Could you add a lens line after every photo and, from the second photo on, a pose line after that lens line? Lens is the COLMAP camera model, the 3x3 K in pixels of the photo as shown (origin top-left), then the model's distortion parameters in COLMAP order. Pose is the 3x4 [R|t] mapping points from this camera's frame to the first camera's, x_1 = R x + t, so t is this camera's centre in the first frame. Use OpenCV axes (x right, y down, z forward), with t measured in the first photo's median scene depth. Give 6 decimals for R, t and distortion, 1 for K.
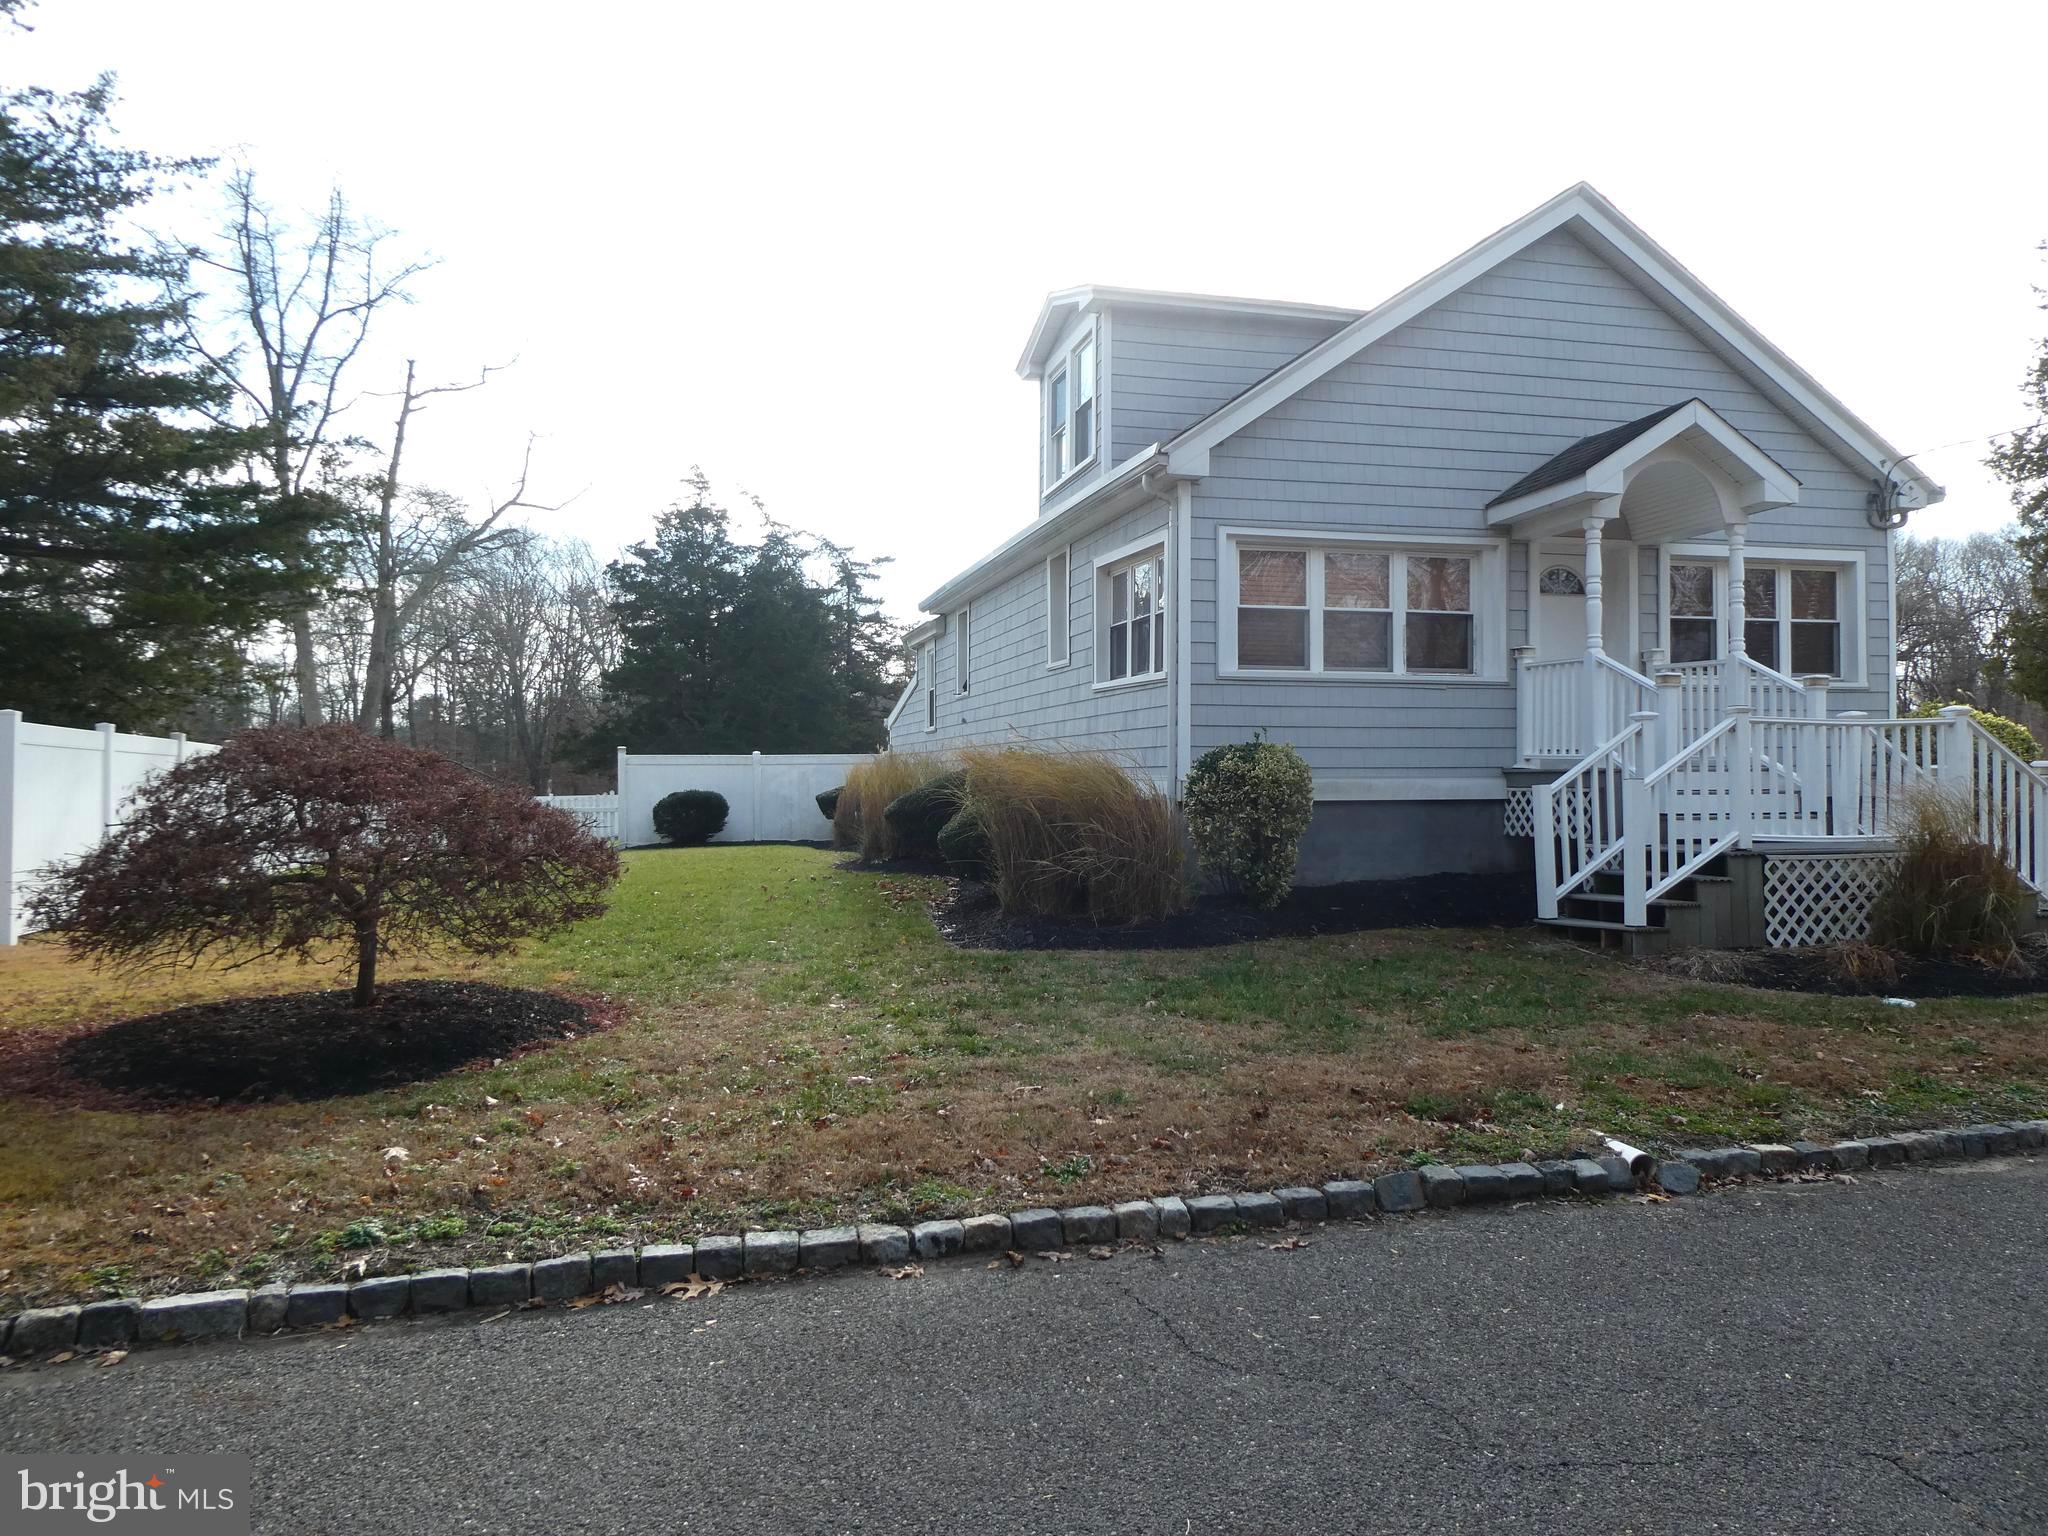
lens RADIAL K [[1436.9, 0, 1024.0], [0, 1436.9, 768.0], [0, 0, 1]] dist [-0.047208, -0.000931]
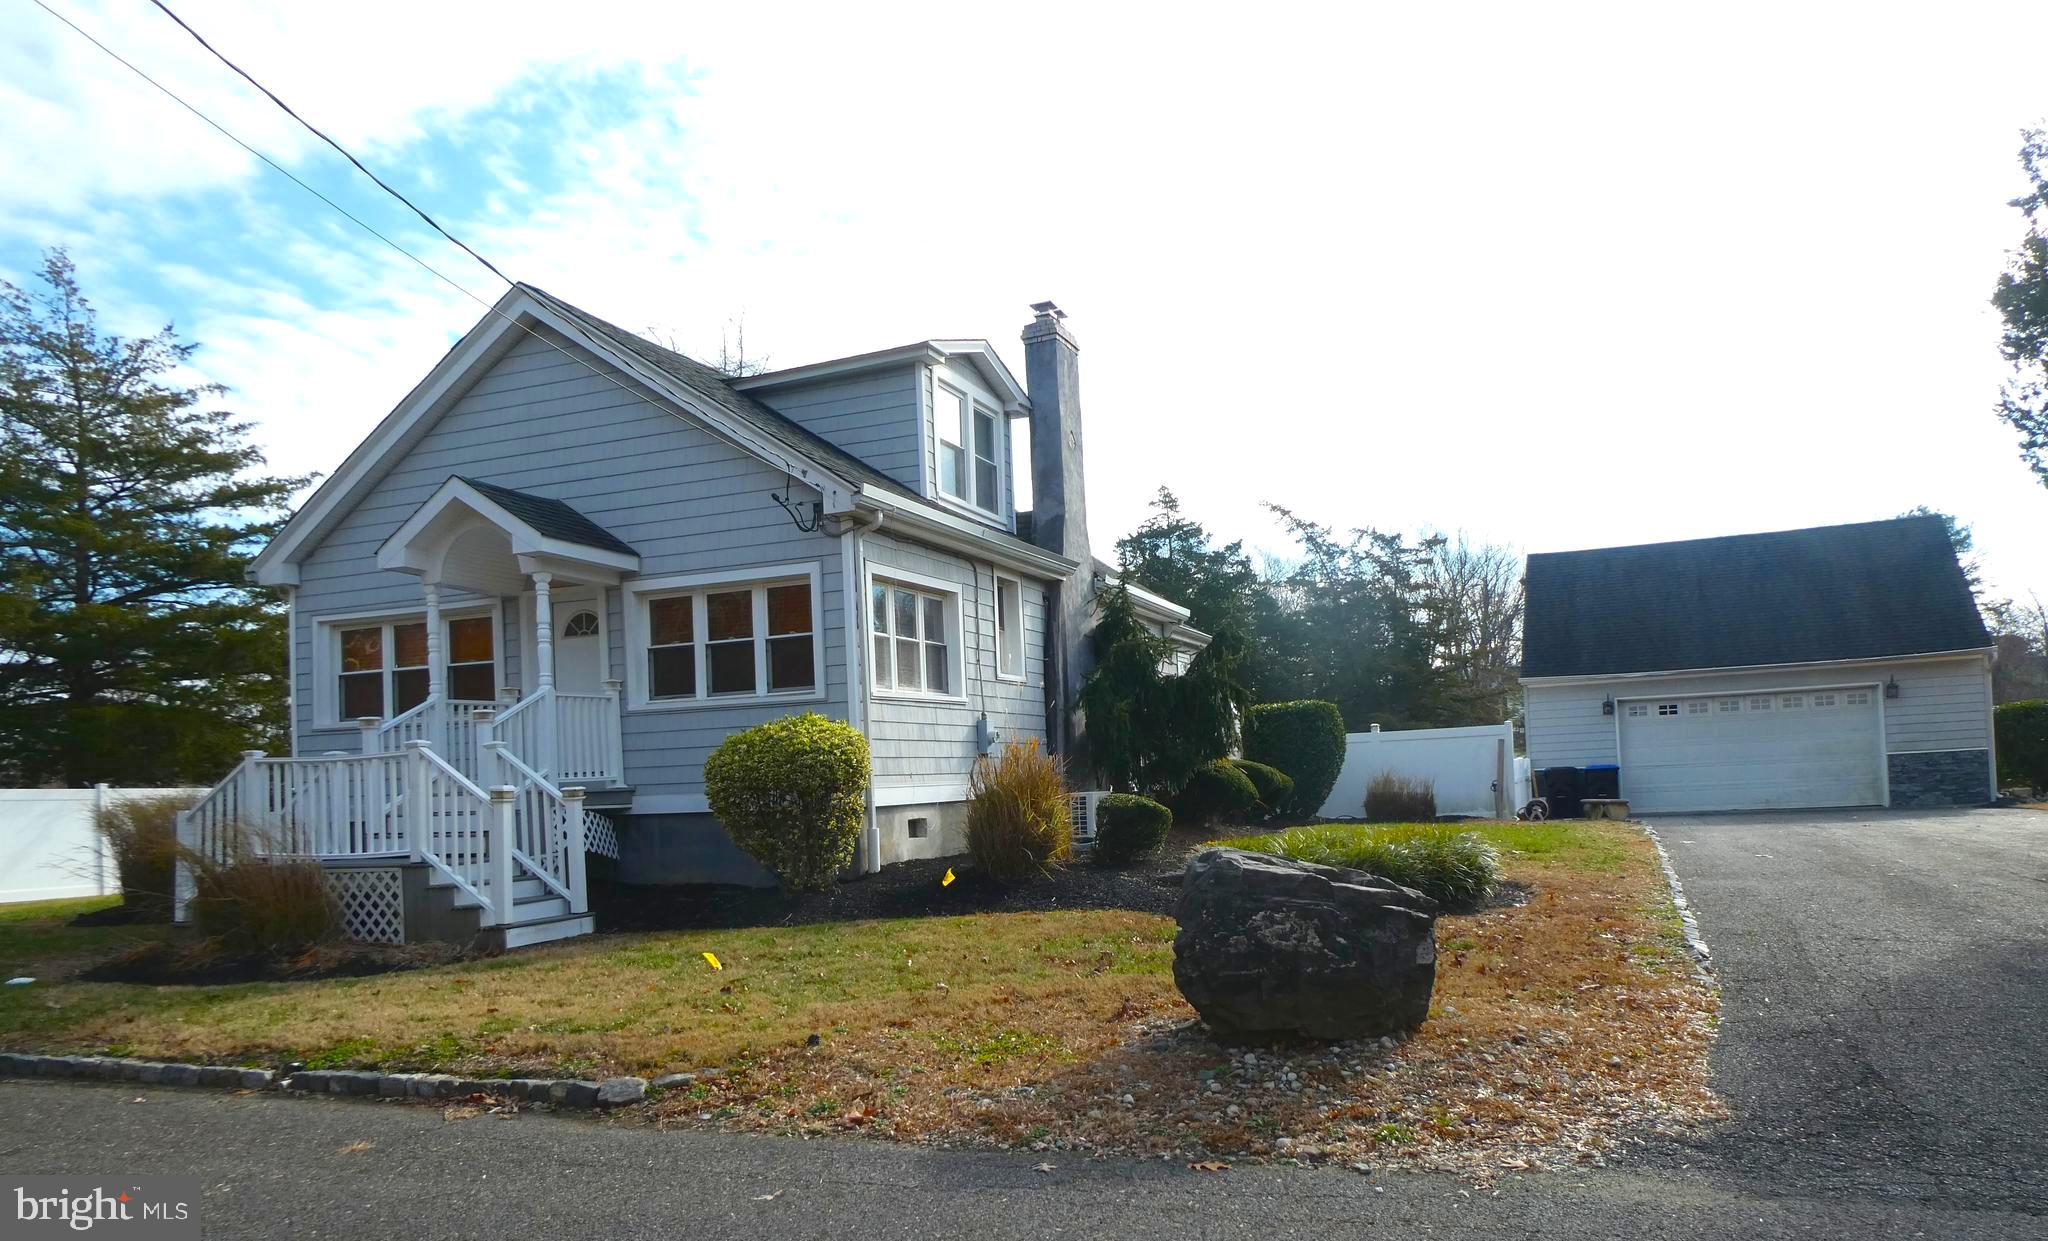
lens RADIAL K [[1426.9, 0, 1076.4], [0, 1426.9, 762.1], [0, 0, 1]] dist [0.004845, -0.001831]
pose [[0.826728, -0.034763, -0.561526, 1.333578], [0.038533, 0.999244, -0.005129, 0.000155], [0.561280, -0.017397, 0.827443, 0.270729]]
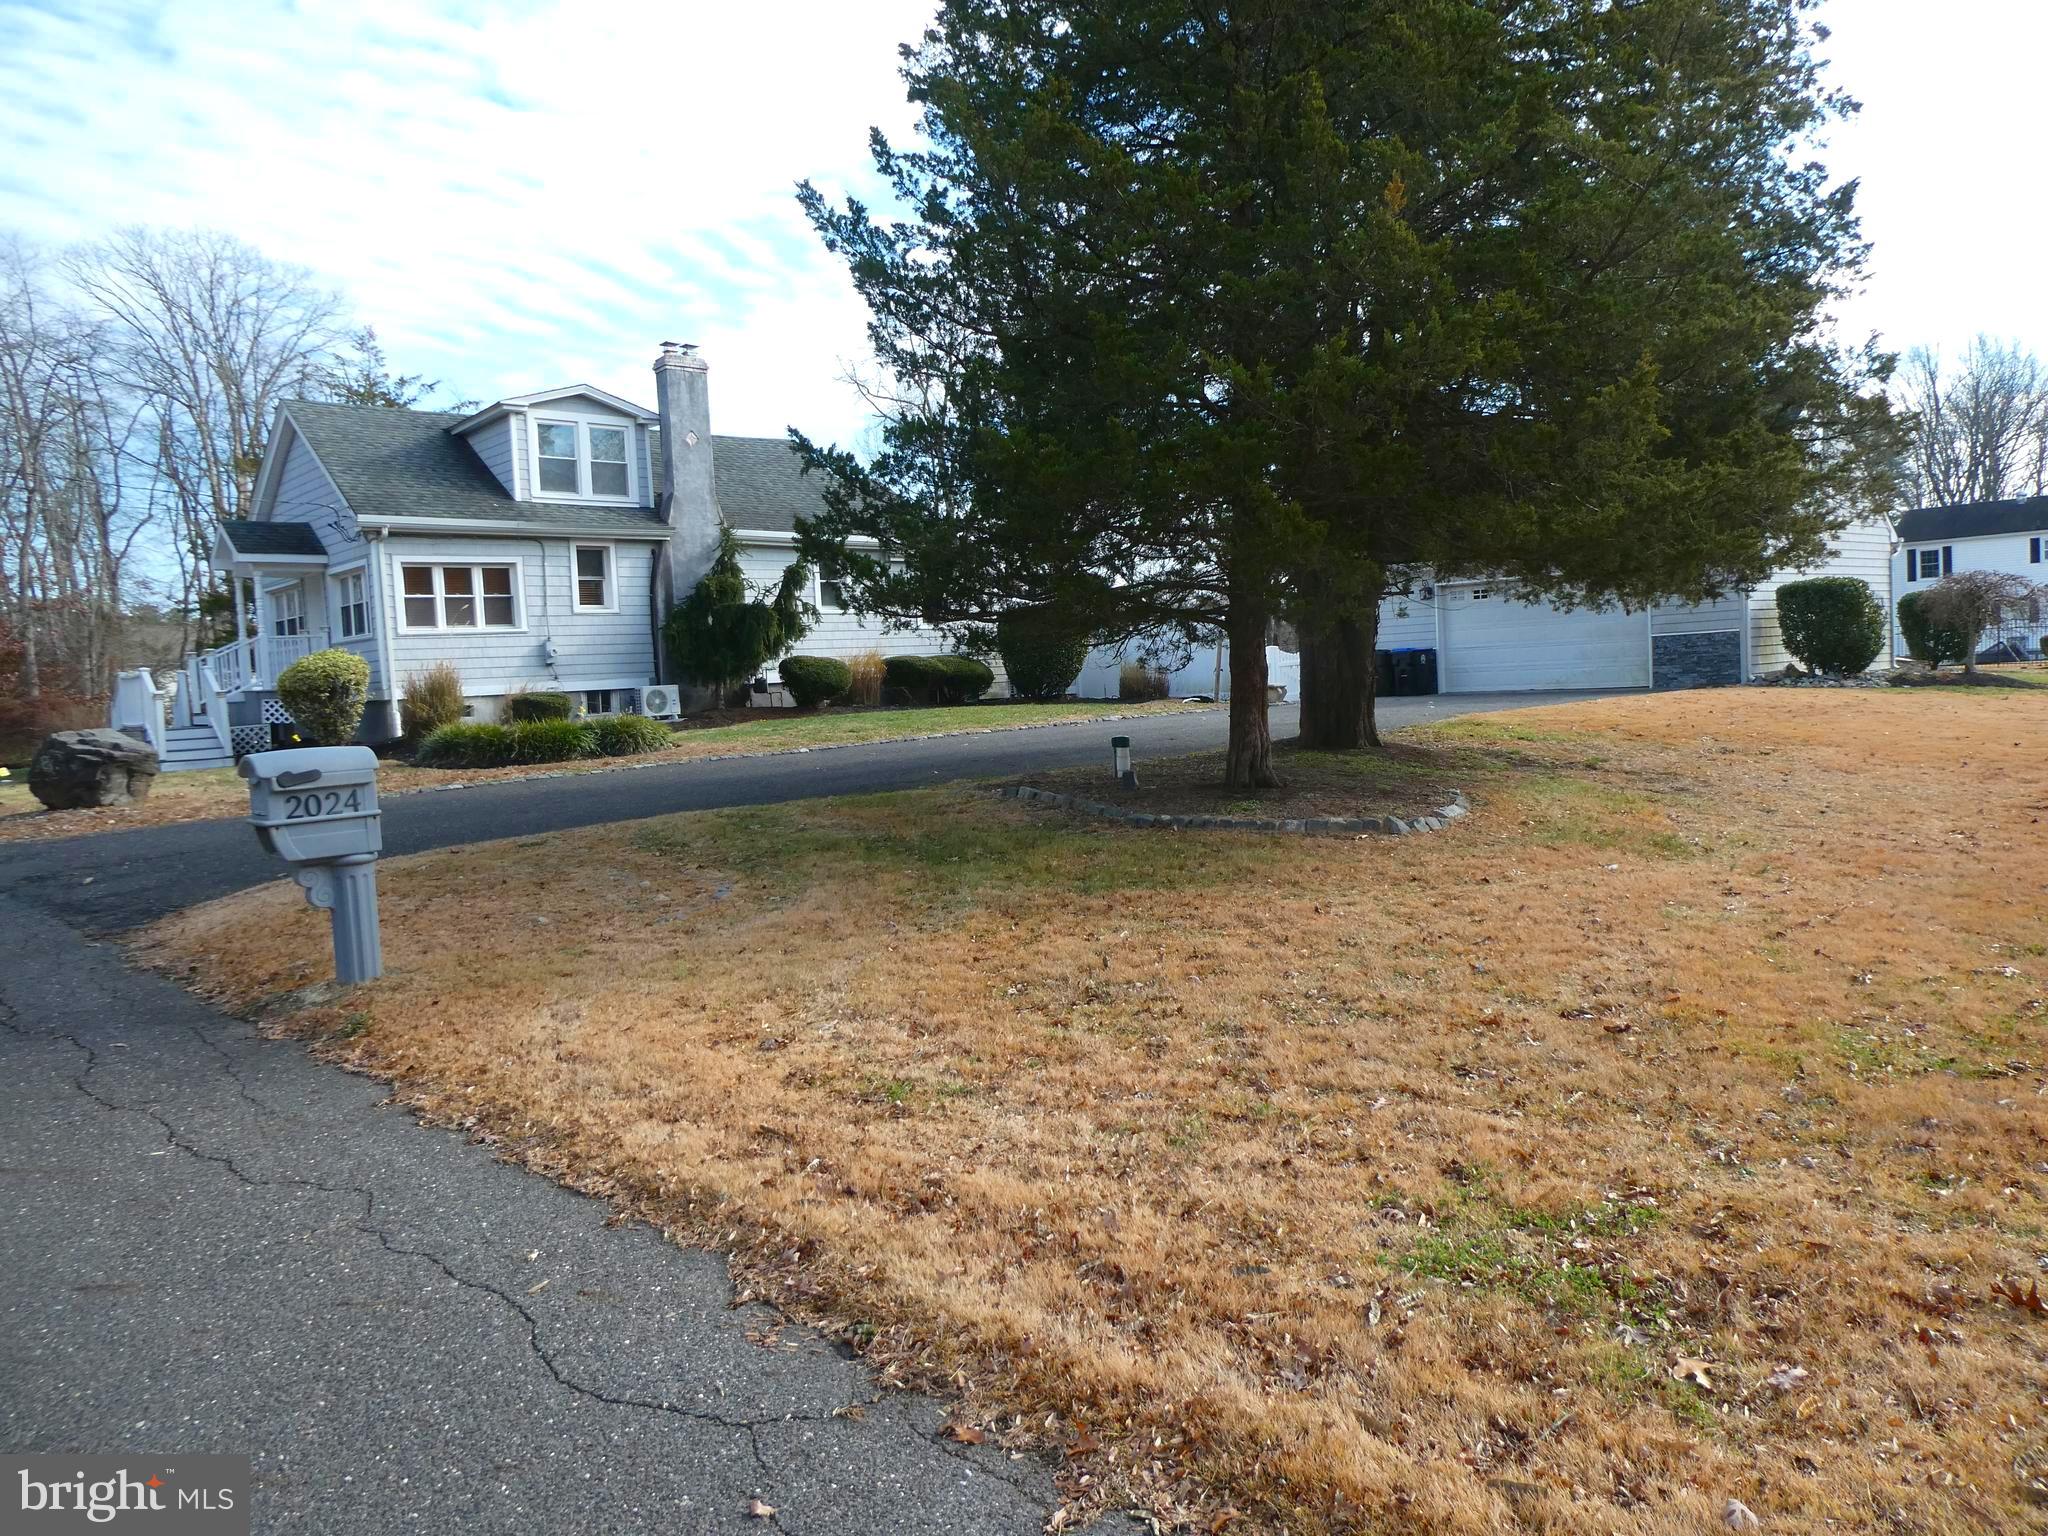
lens RADIAL K [[1432.3, 0, 1024.0], [0, 1432.3, 768.0], [0, 0, 1]] dist [-0.011694, 0.009638]
pose [[0.489723, 0.039028, -0.871004, 2.546232], [0.051229, 0.995984, 0.073432, 0.015207], [0.870371, -0.080582, 0.485757, 0.829587]]
